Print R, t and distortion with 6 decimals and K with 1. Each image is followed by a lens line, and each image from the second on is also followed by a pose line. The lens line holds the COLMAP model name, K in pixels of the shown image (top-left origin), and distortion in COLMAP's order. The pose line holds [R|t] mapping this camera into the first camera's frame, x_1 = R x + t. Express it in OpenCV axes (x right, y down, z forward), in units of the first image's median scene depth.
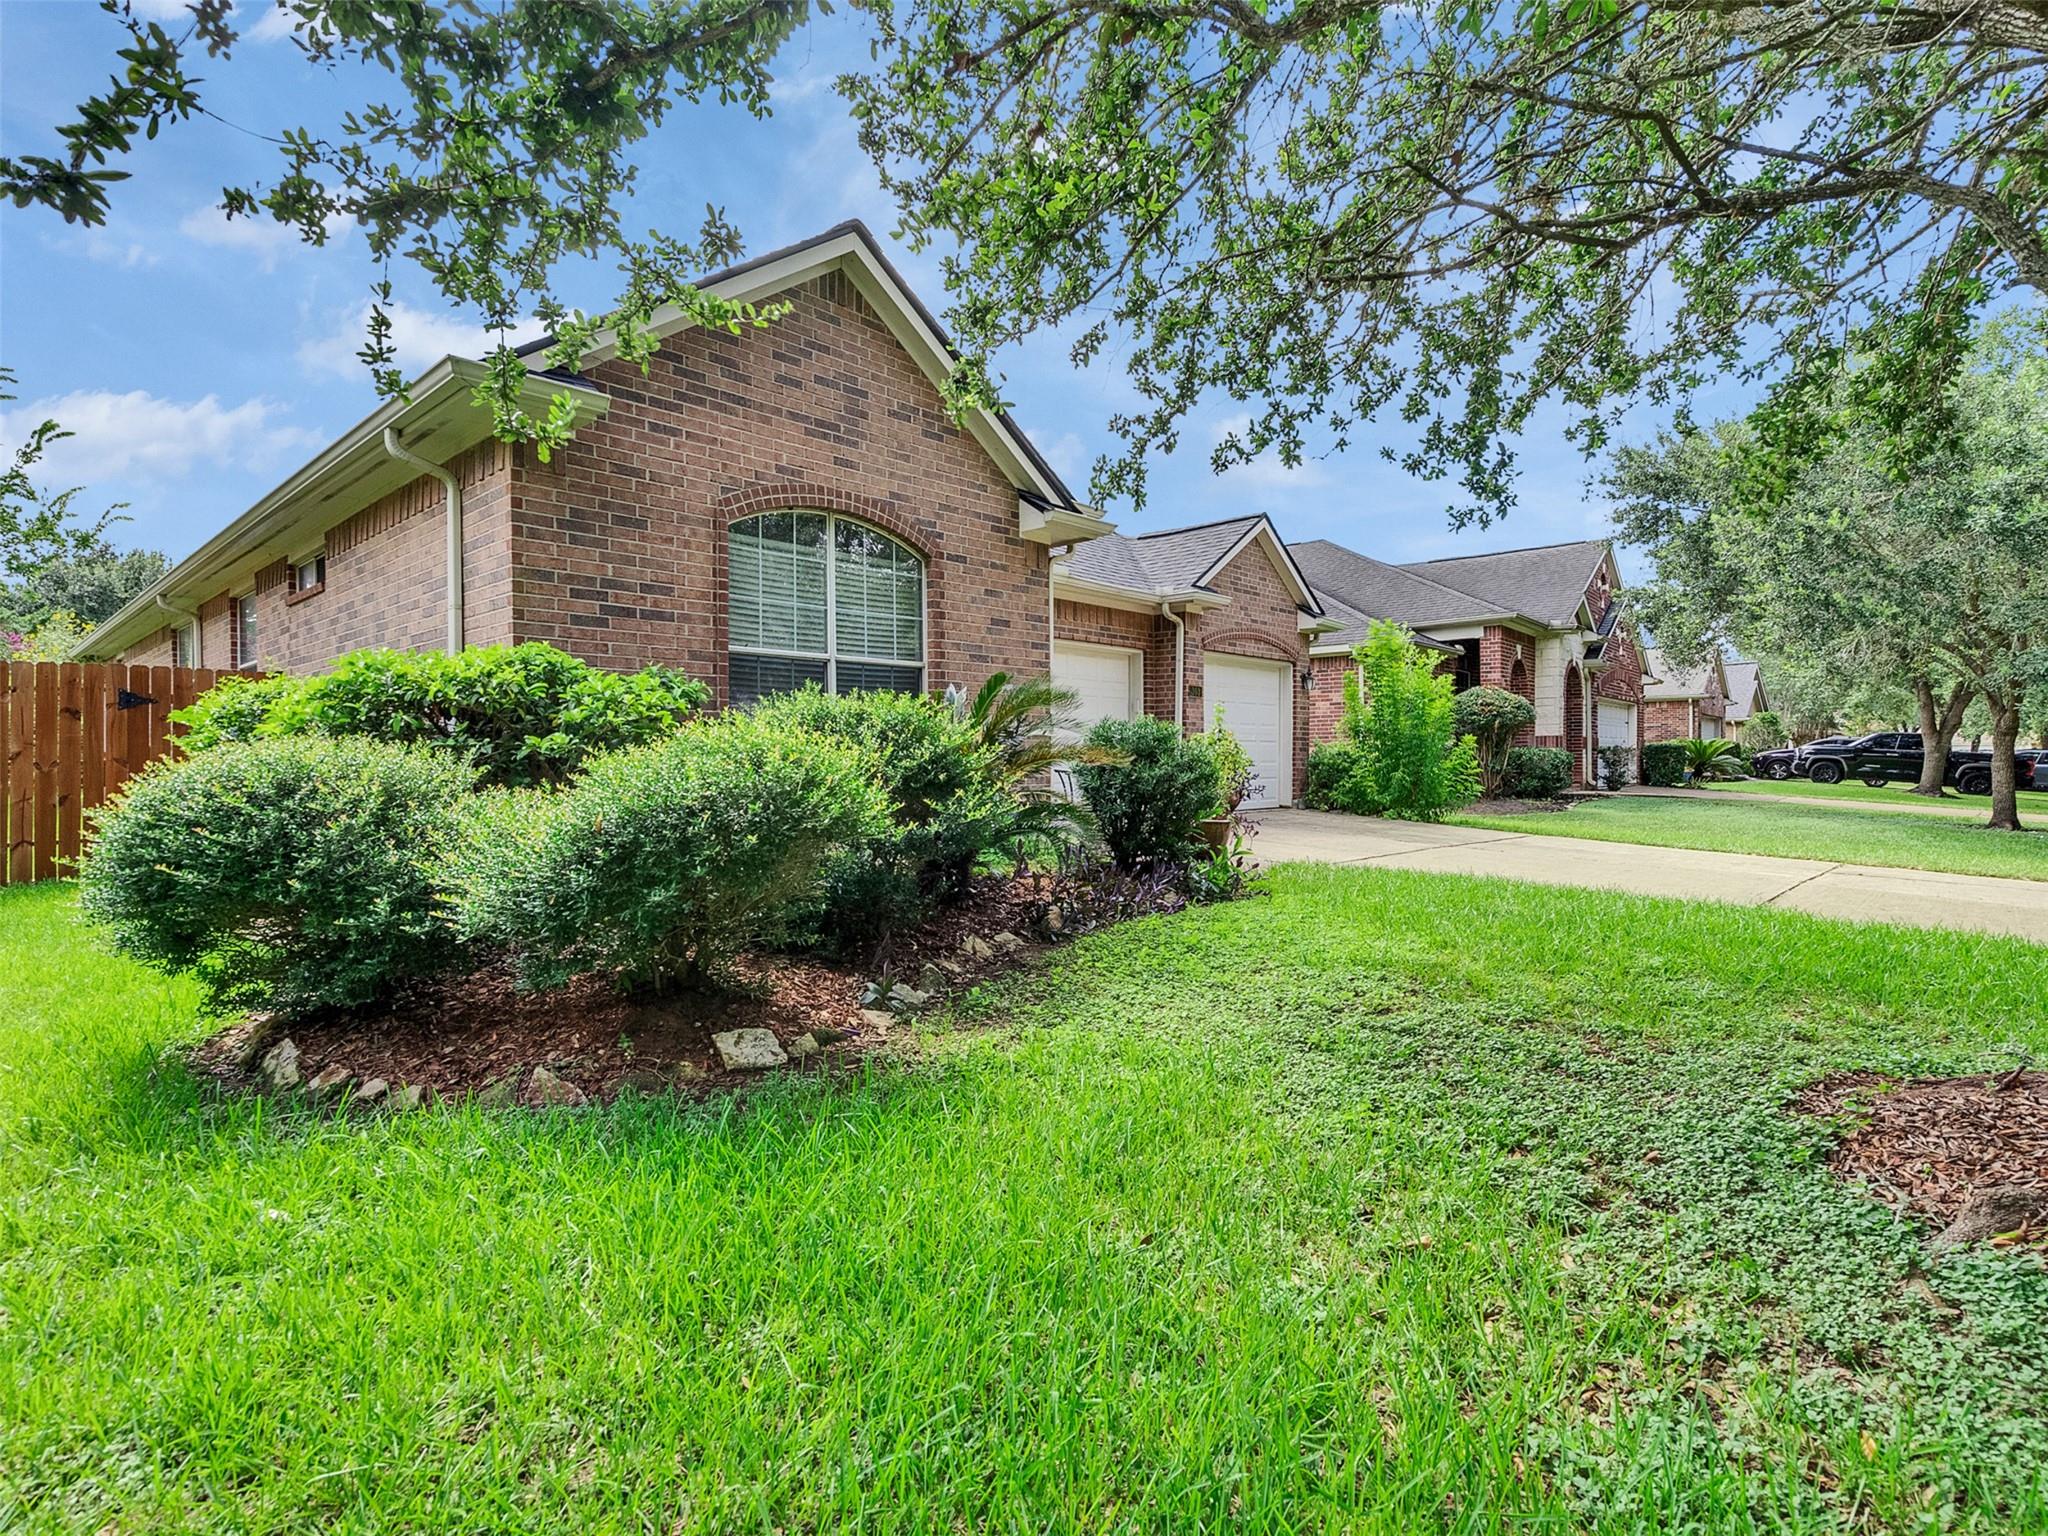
lens RADIAL K [[1049.5, 0, 1004.9], [0, 1049.5, 768.3], [0, 0, 1]] dist [-0.011417, 0.009836]
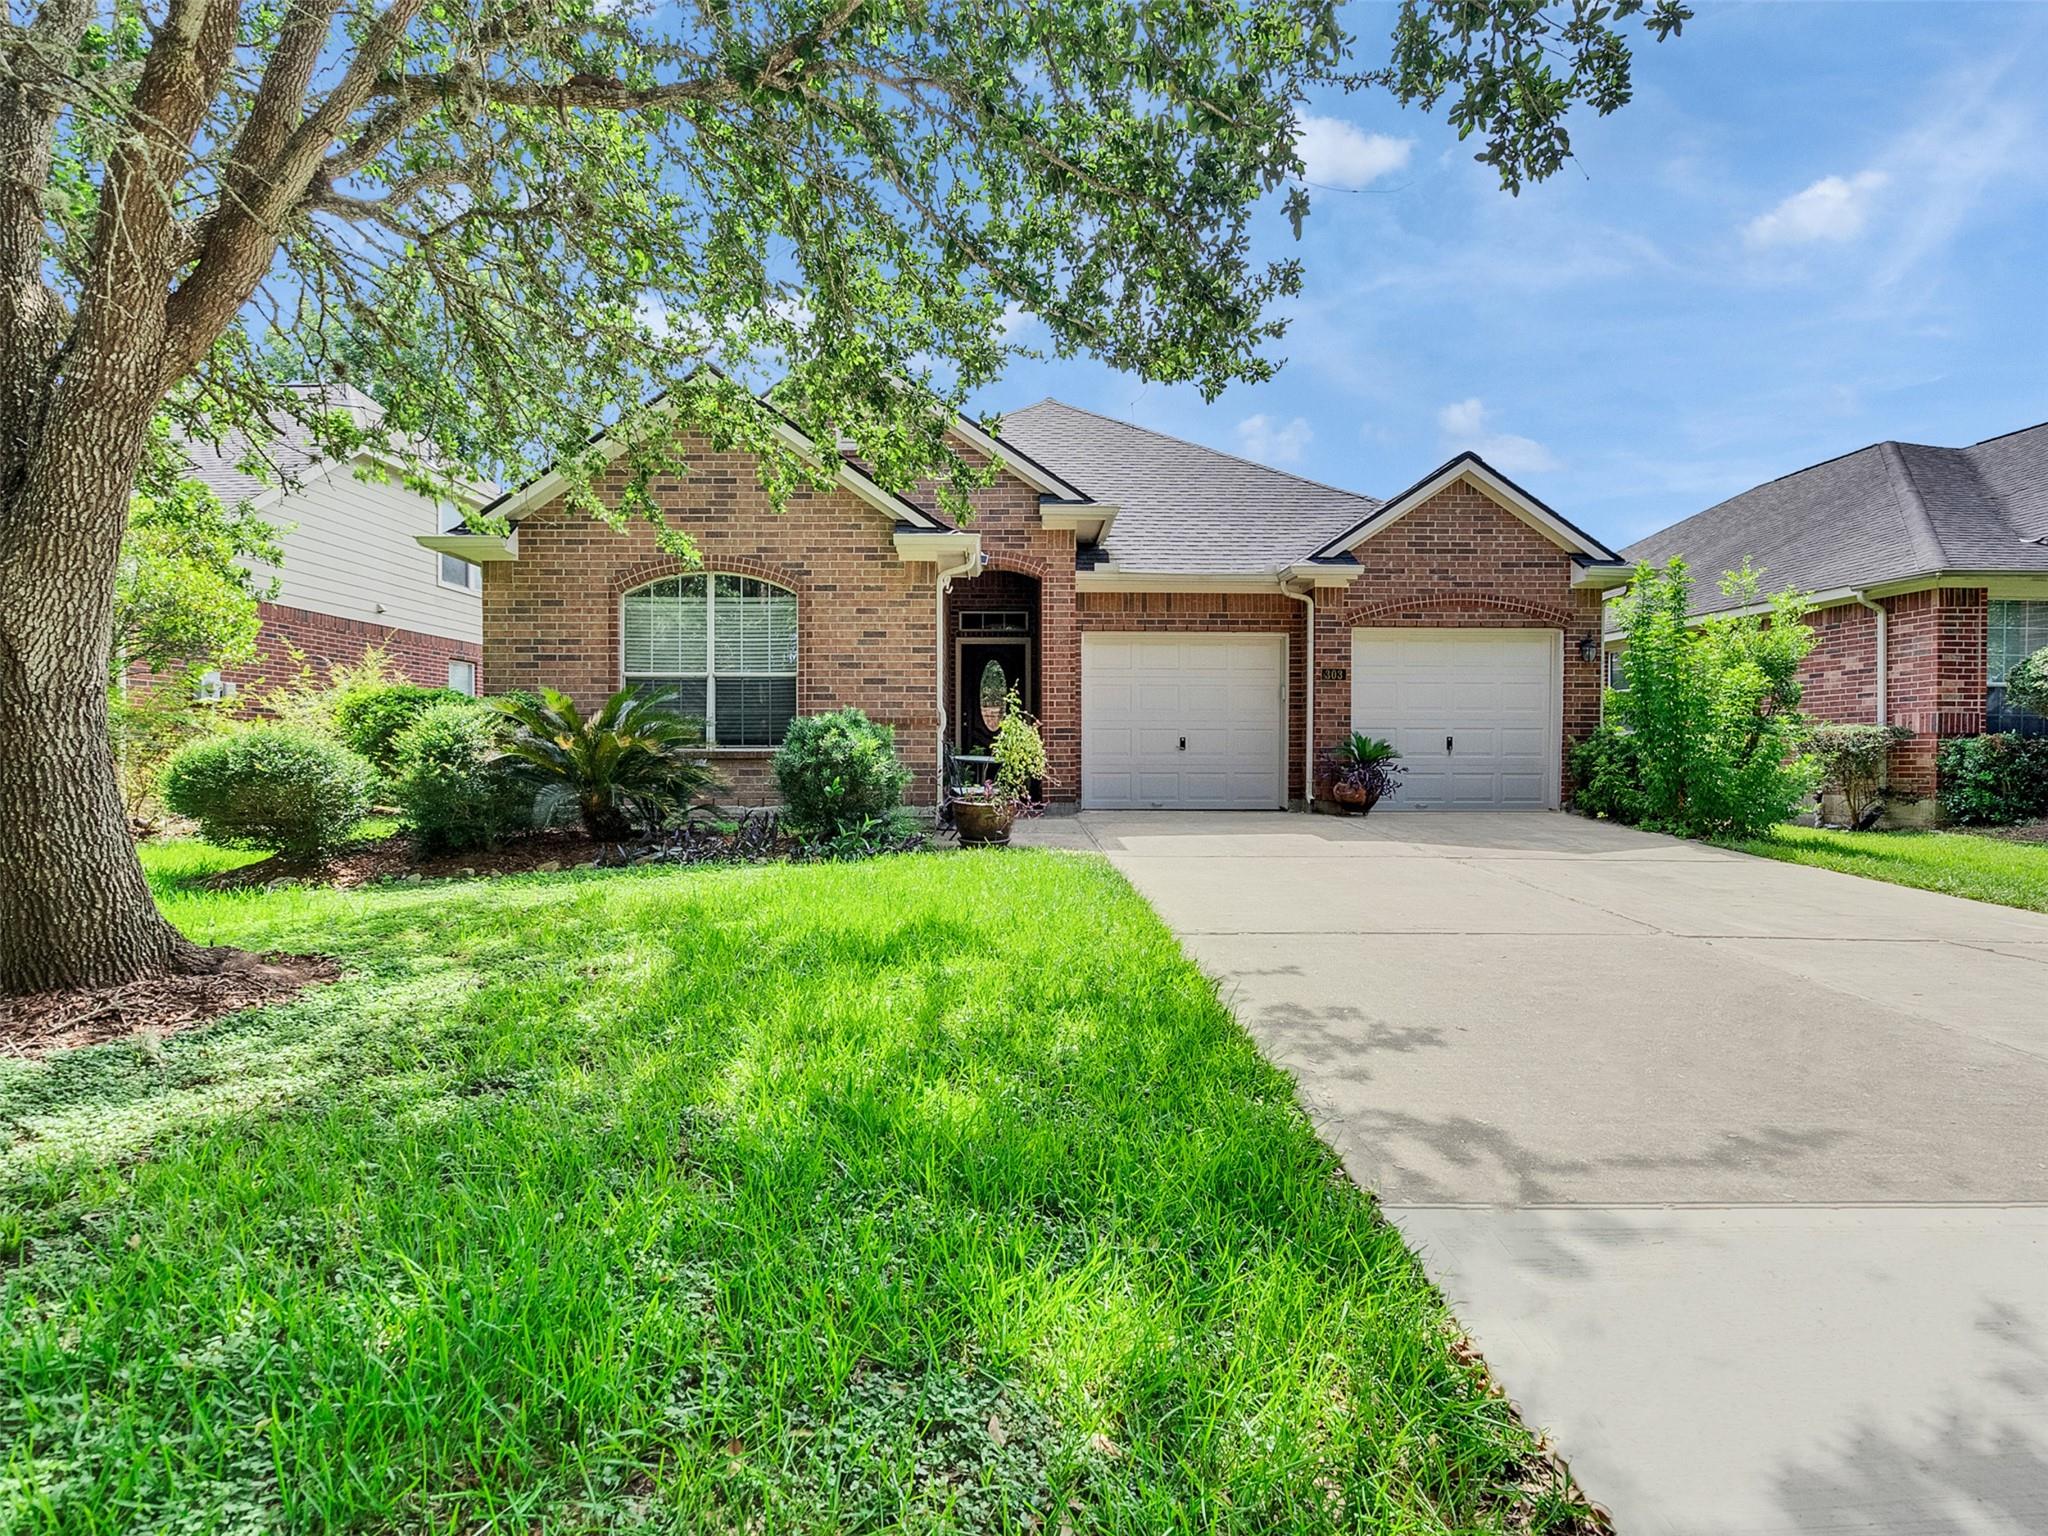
lens RADIAL K [[1049.5, 0, 1004.9], [0, 1049.5, 768.3], [0, 0, 1]] dist [-0.011417, 0.009836]
pose [[0.695366, 0.008214, -0.718609, 1.087733], [-0.008486, 0.999959, 0.003218, 0.011765], [0.718606, 0.003860, 0.695407, 0.298709]]
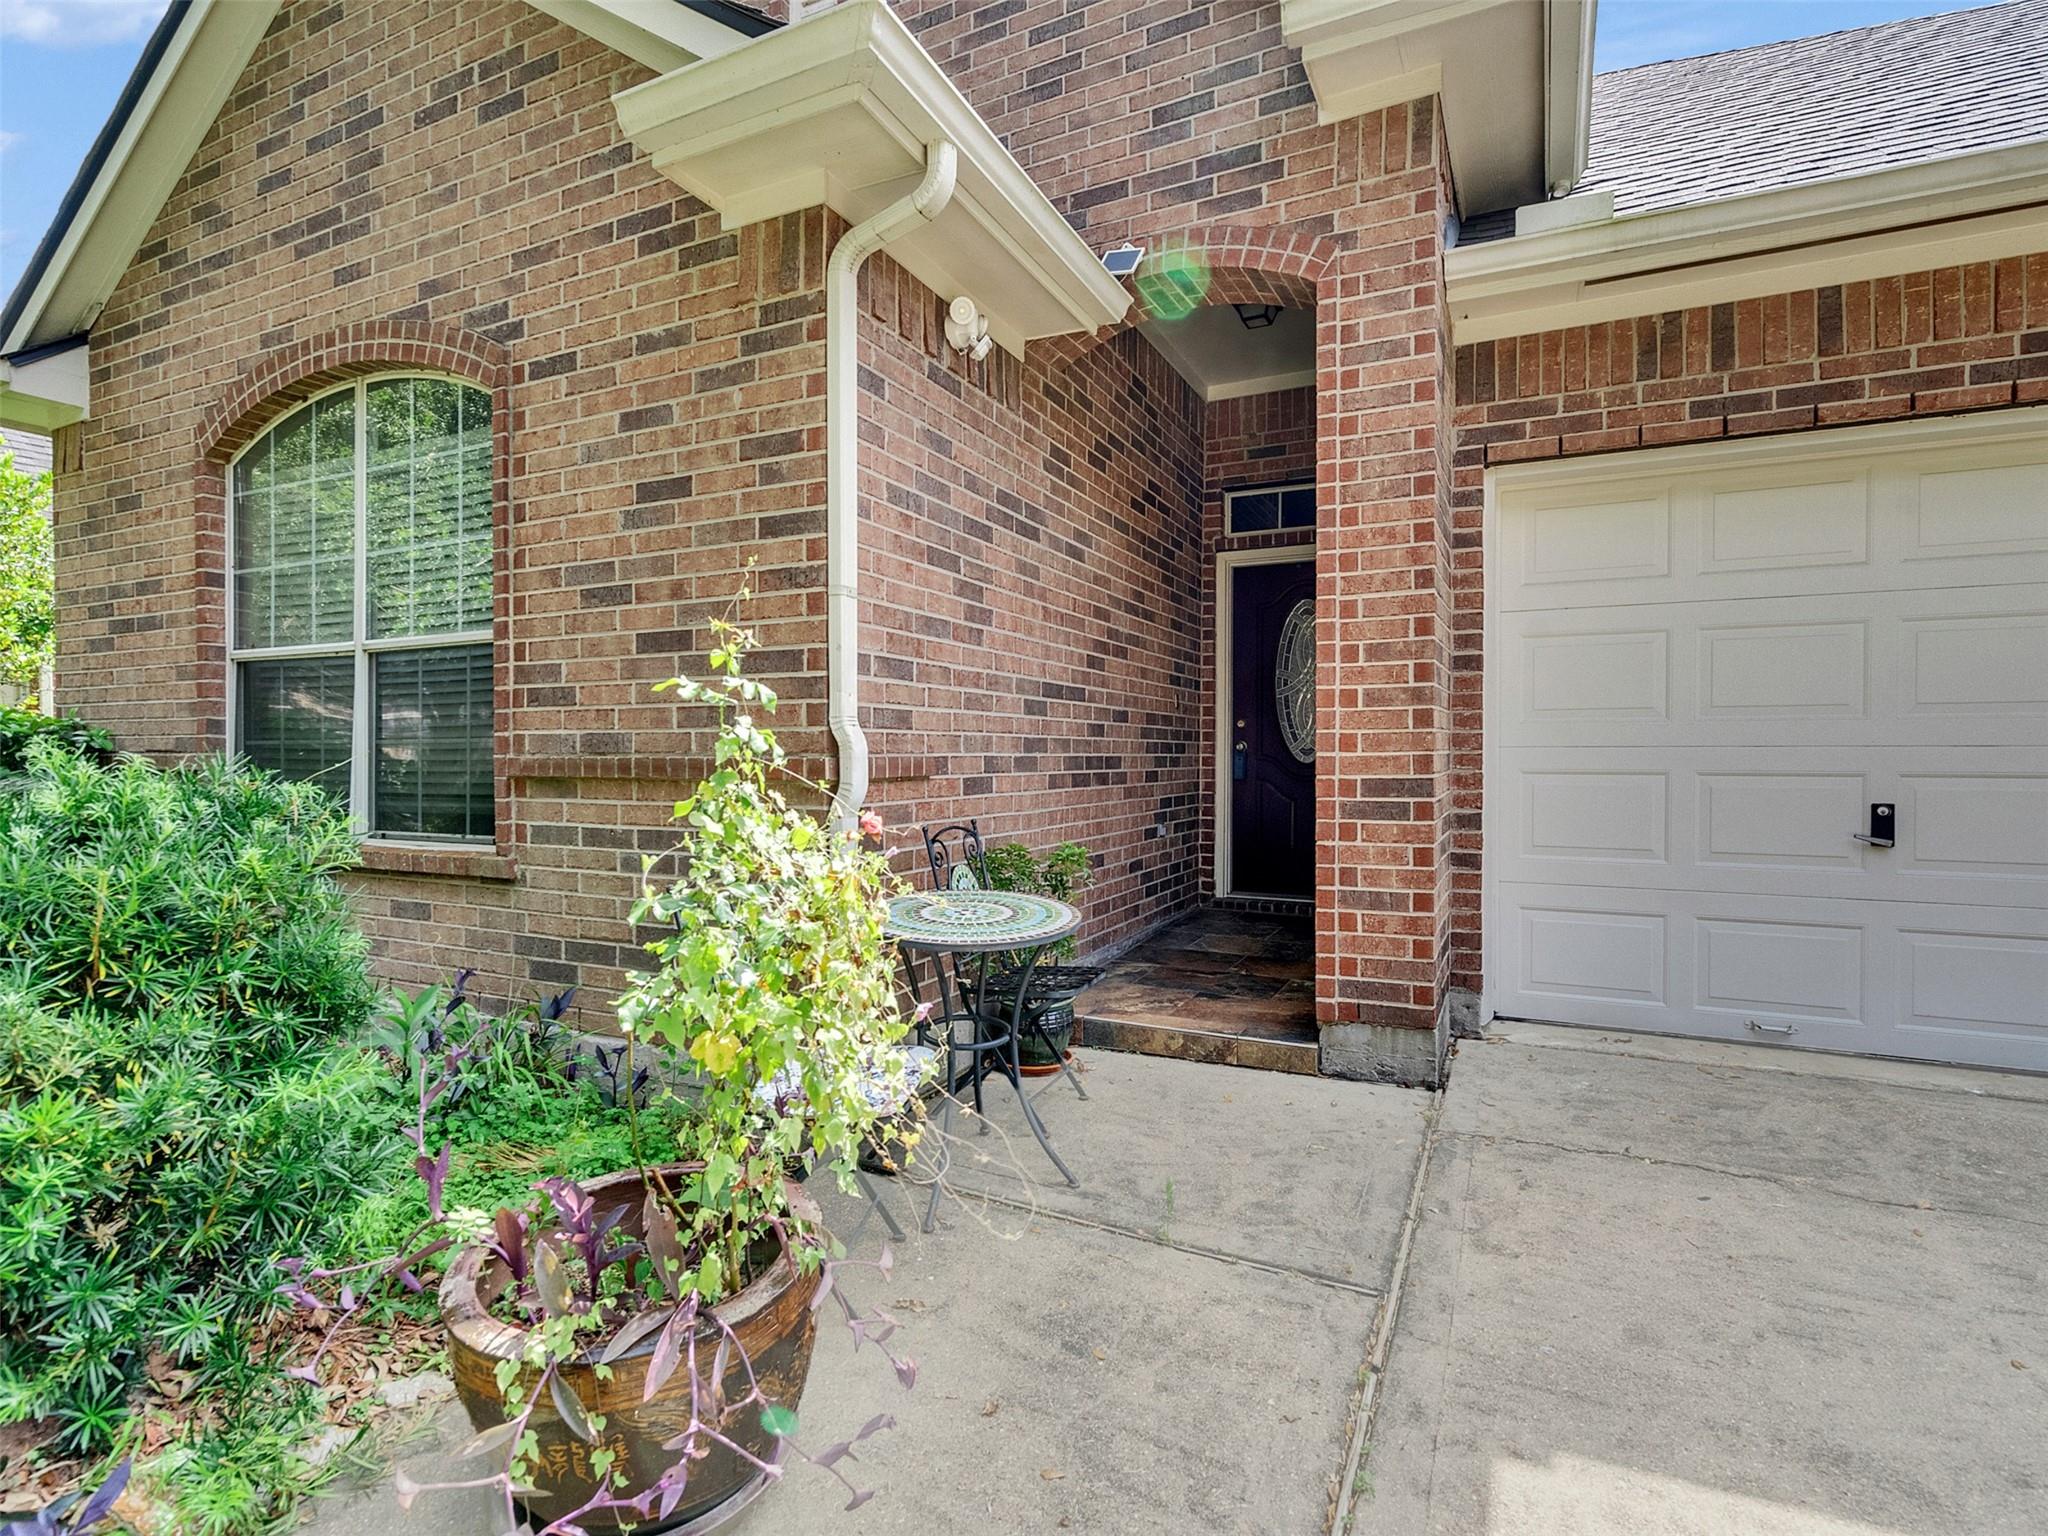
lens RADIAL K [[1049.5, 0, 1004.9], [0, 1049.5, 768.3], [0, 0, 1]] dist [-0.011417, 0.009836]
pose [[0.289018, 0.012647, -0.957240, 0.434617], [-0.010430, 0.999895, 0.010061, -0.050248], [0.957267, 0.007076, 0.289119, 1.130120]]
